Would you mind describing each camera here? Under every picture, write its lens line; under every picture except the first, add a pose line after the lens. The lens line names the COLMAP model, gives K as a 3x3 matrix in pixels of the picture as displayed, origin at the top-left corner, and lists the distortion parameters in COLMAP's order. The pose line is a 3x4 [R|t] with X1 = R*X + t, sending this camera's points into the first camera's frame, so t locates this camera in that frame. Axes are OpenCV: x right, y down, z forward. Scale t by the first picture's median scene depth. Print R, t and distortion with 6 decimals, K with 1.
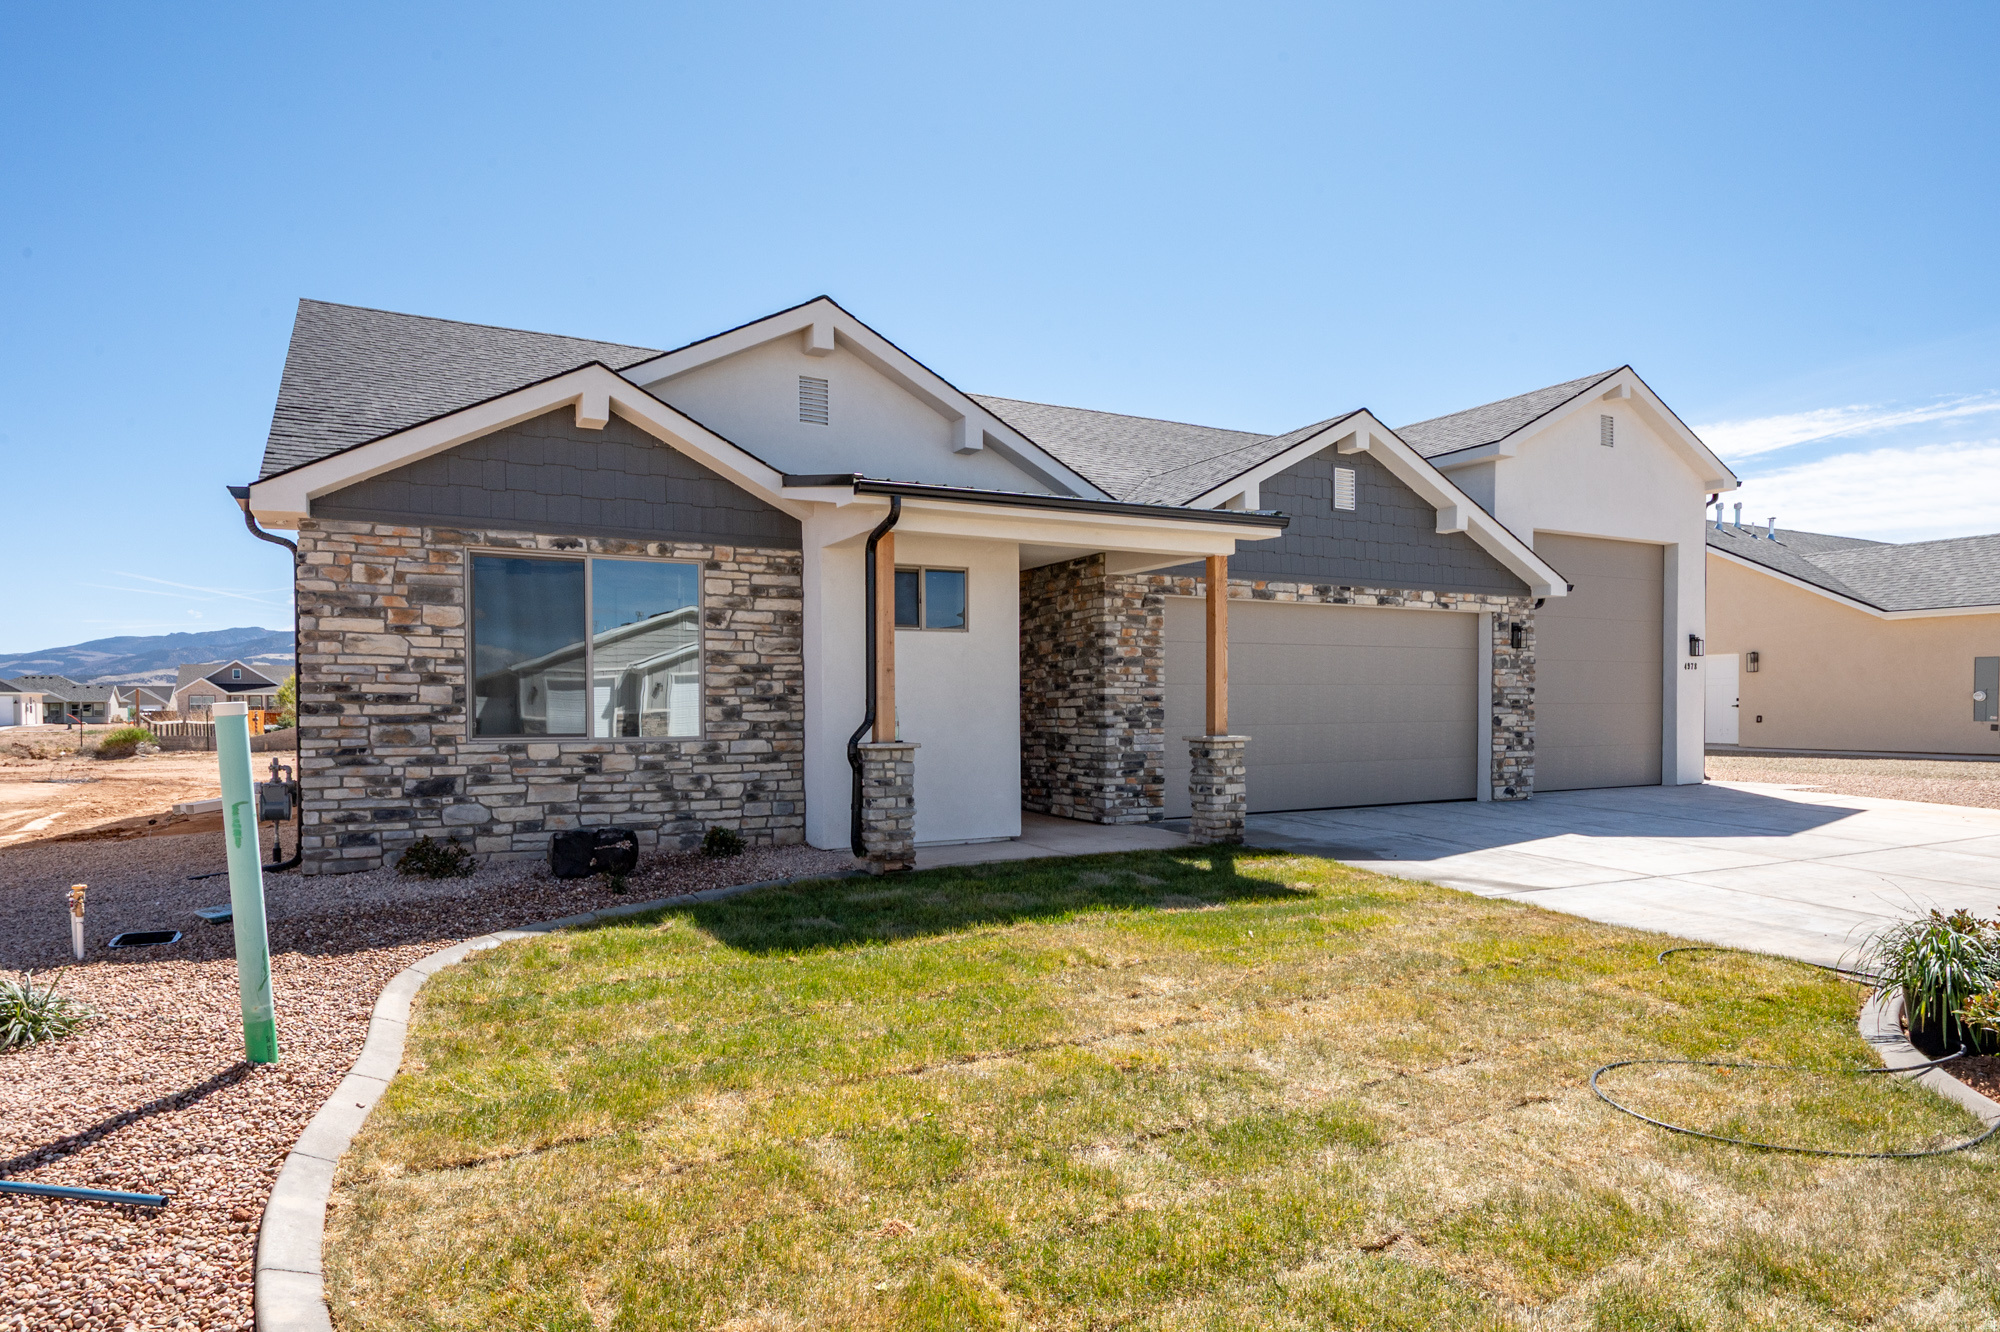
lens RADIAL K [[1113.4, 0, 974.4], [0, 1113.4, 726.1], [0, 0, 1]] dist [0.002098, 0.000397]
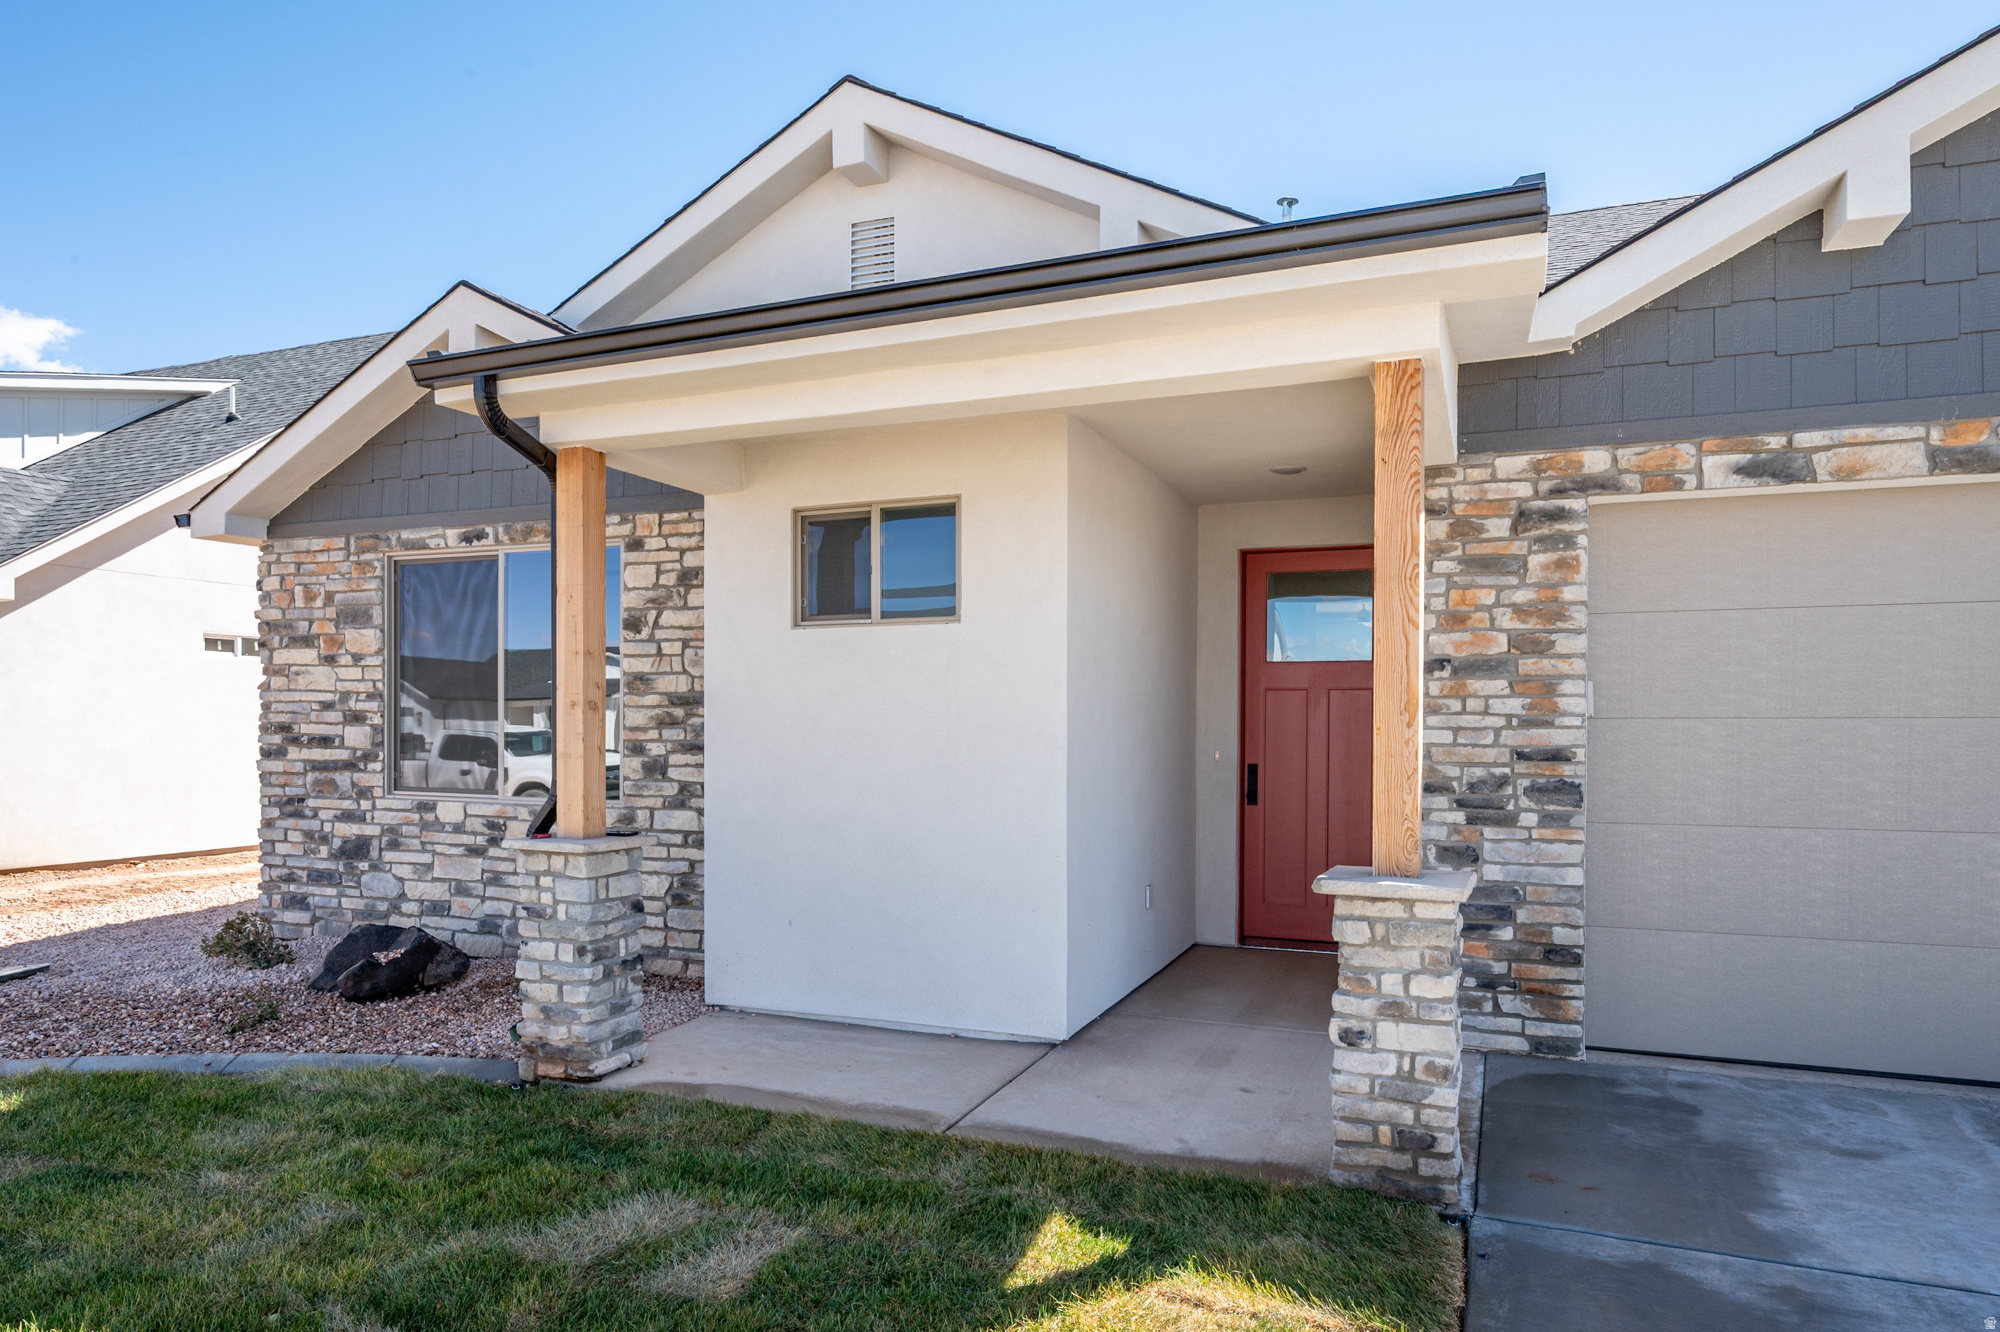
lens RADIAL K [[1195.0, 0, 997.9], [0, 1195.0, 734.1], [0, 0, 1]] dist [-0.001149, 0.000504]
pose [[0.657360, 0.013626, -0.753453, 0.439602], [-0.018957, 0.999819, 0.001542, -0.036046], [0.753338, 0.013269, 0.657500, 0.686770]]
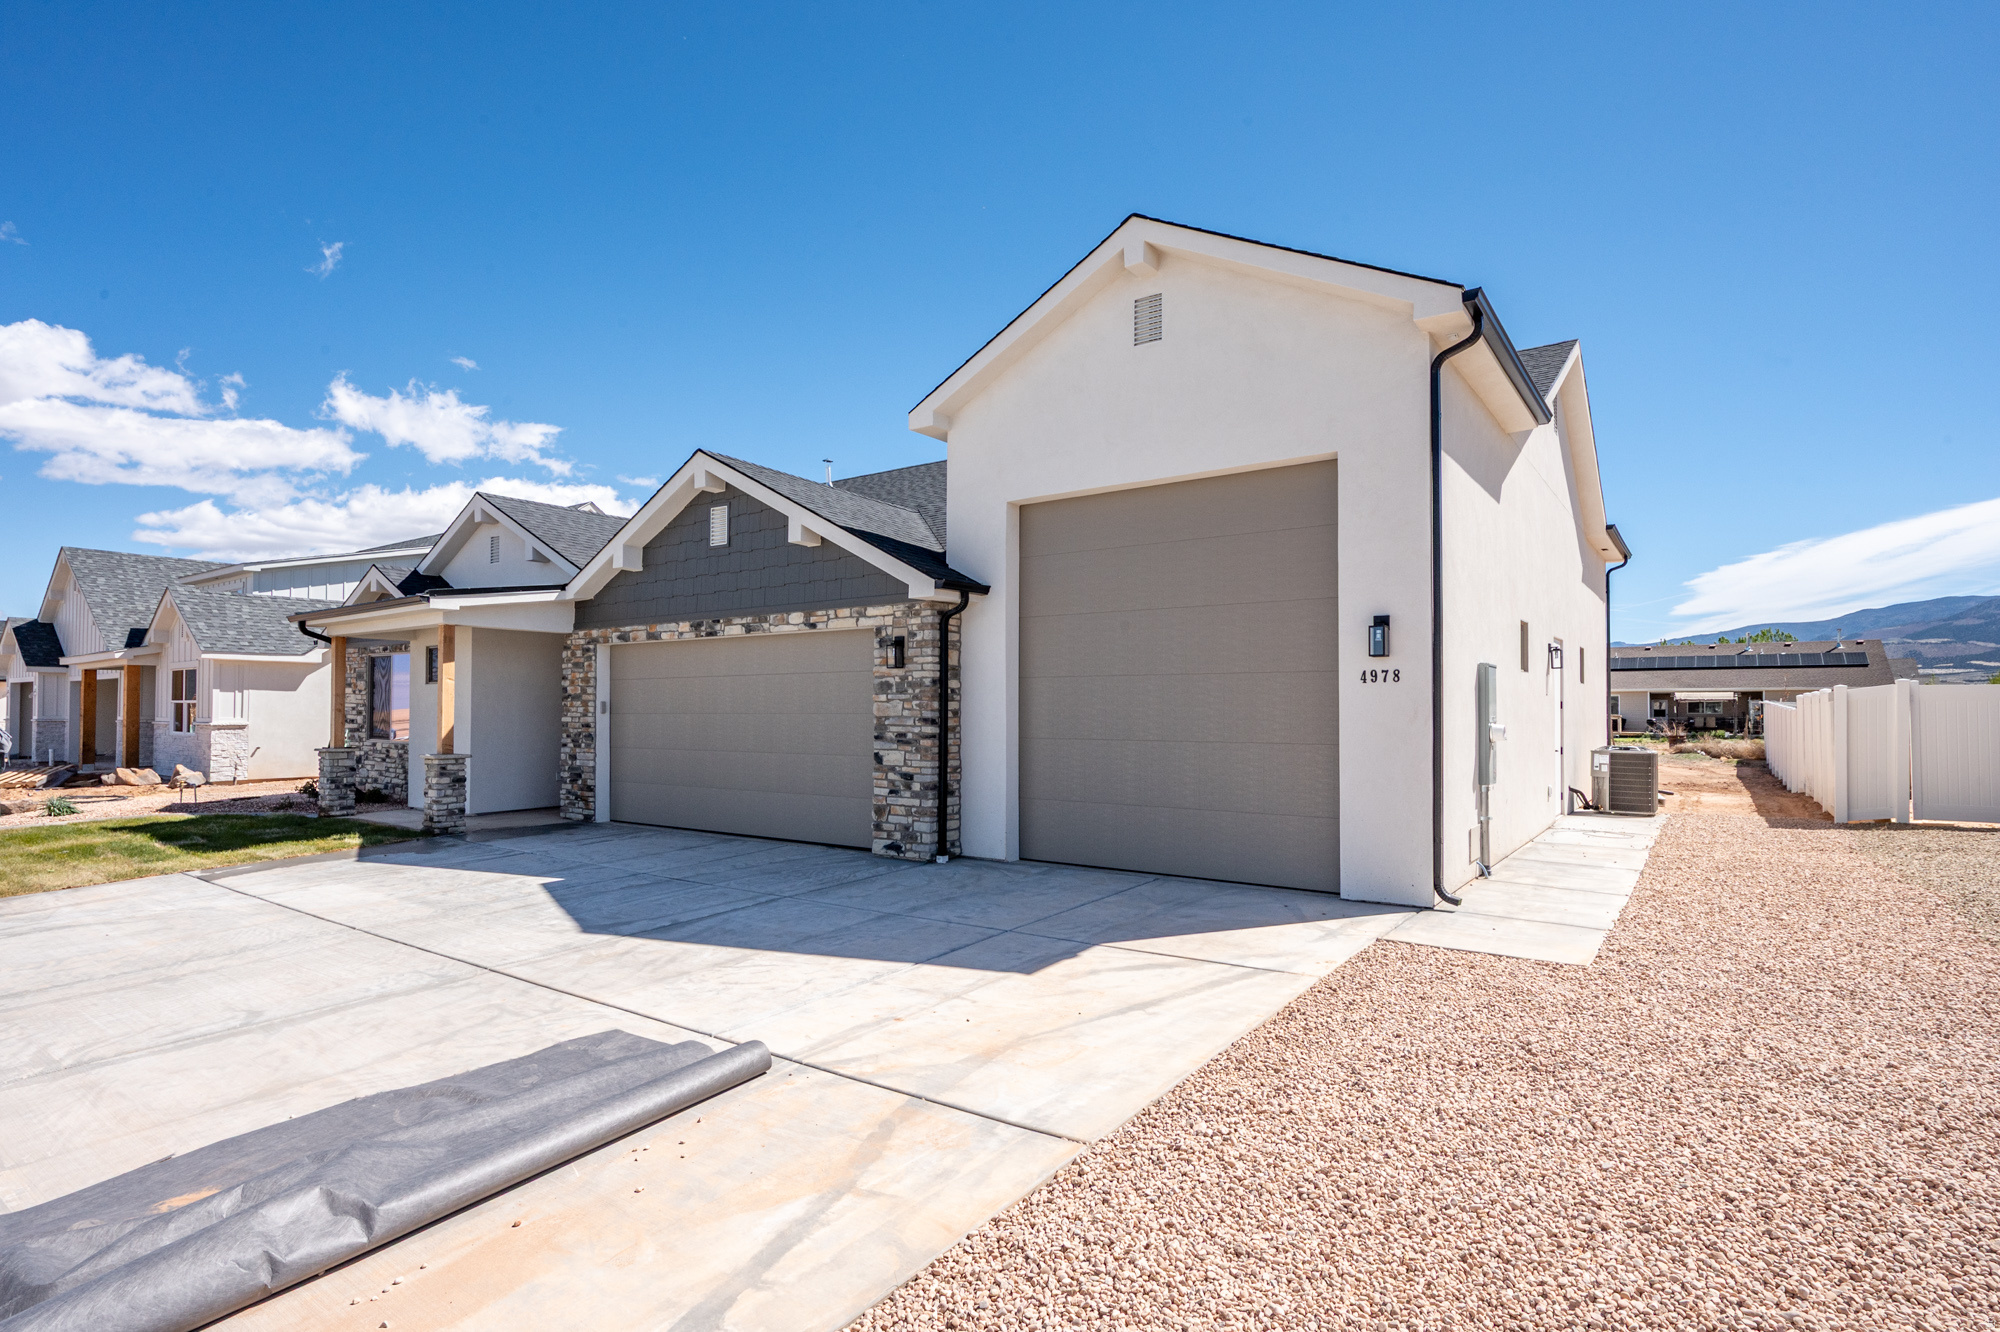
lens RADIAL K [[968.1, 0, 1013.1], [0, 968.1, 693.4], [0, 0, 1]] dist [-0.004597, -0.000170]
pose [[0.465038, -0.009775, -0.885237, 1.702247], [-0.018135, 0.999624, -0.020564, -0.058534], [0.885105, 0.025617, 0.464686, 1.121904]]
